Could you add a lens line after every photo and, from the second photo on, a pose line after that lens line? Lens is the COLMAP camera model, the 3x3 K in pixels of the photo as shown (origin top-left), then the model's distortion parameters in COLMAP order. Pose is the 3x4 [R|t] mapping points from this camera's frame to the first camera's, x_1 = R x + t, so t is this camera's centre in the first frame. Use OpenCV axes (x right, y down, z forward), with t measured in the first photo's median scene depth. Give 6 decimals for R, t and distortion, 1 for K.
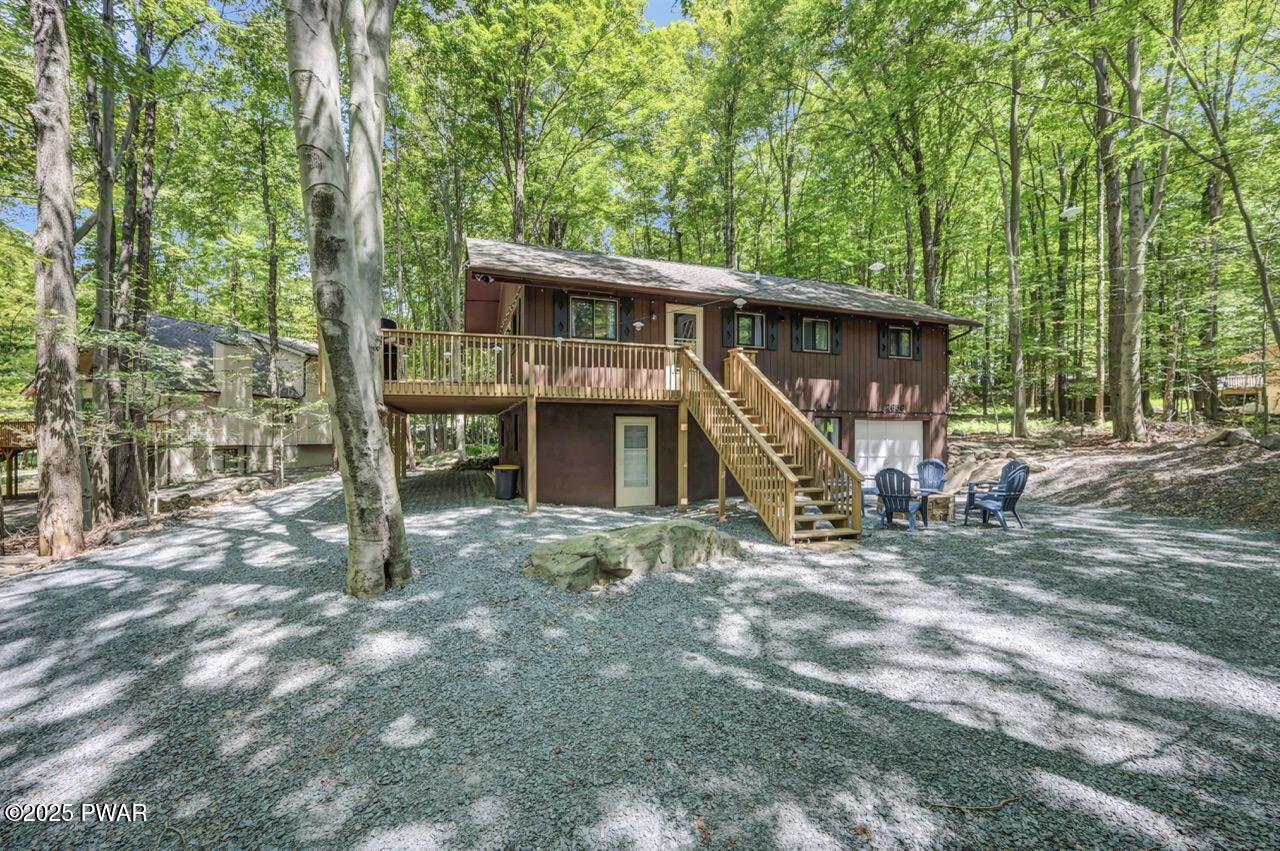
lens RADIAL K [[519.7, 0, 640.0], [0, 519.7, 425.5], [0, 0, 1]] dist [-0.000710, -0.000195]
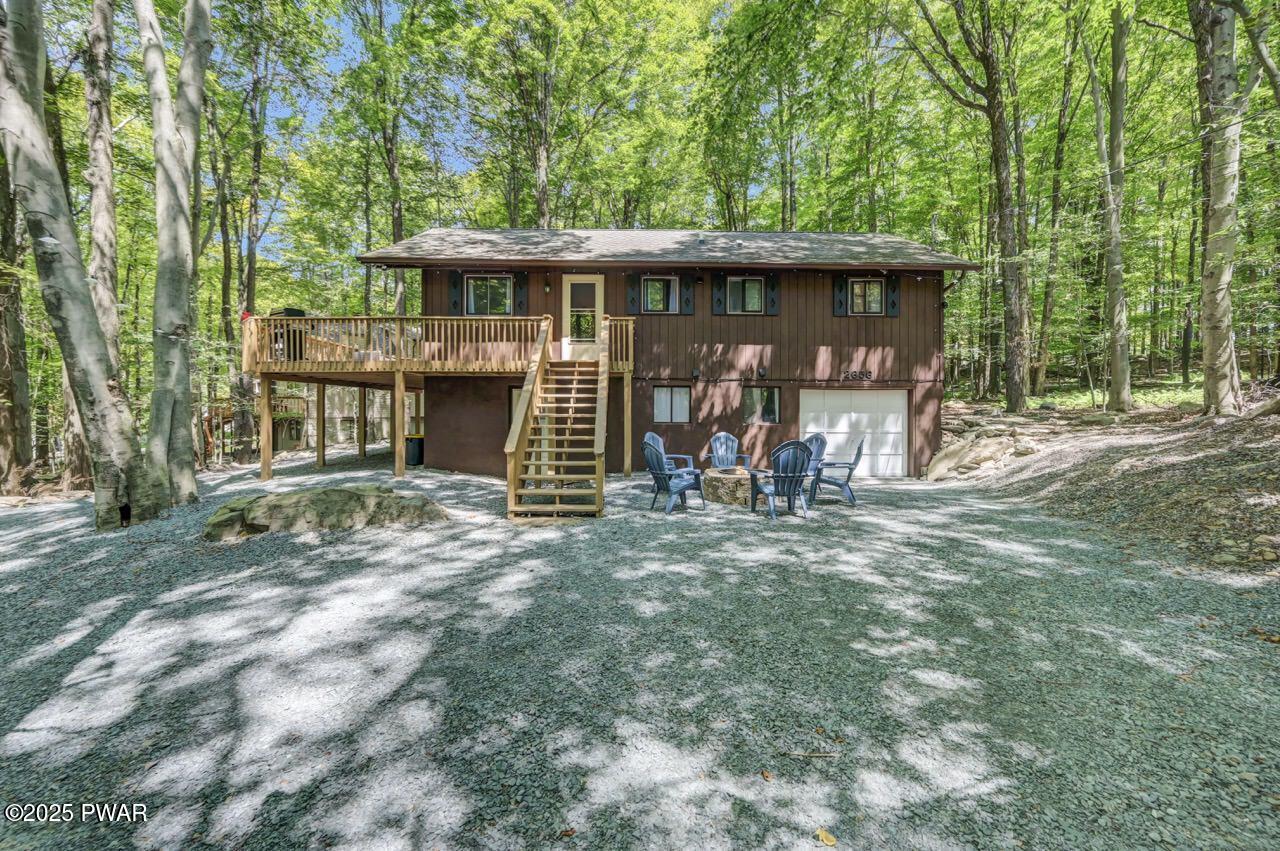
lens RADIAL K [[520.8, 0, 641.1], [0, 520.8, 410.0], [0, 0, 1]] dist [0.000476, -0.000060]
pose [[0.947220, 0.000343, -0.320583, 0.511928], [0.005469, 0.999837, 0.017229, 0.007875], [0.320537, -0.018073, 0.947064, 0.099120]]
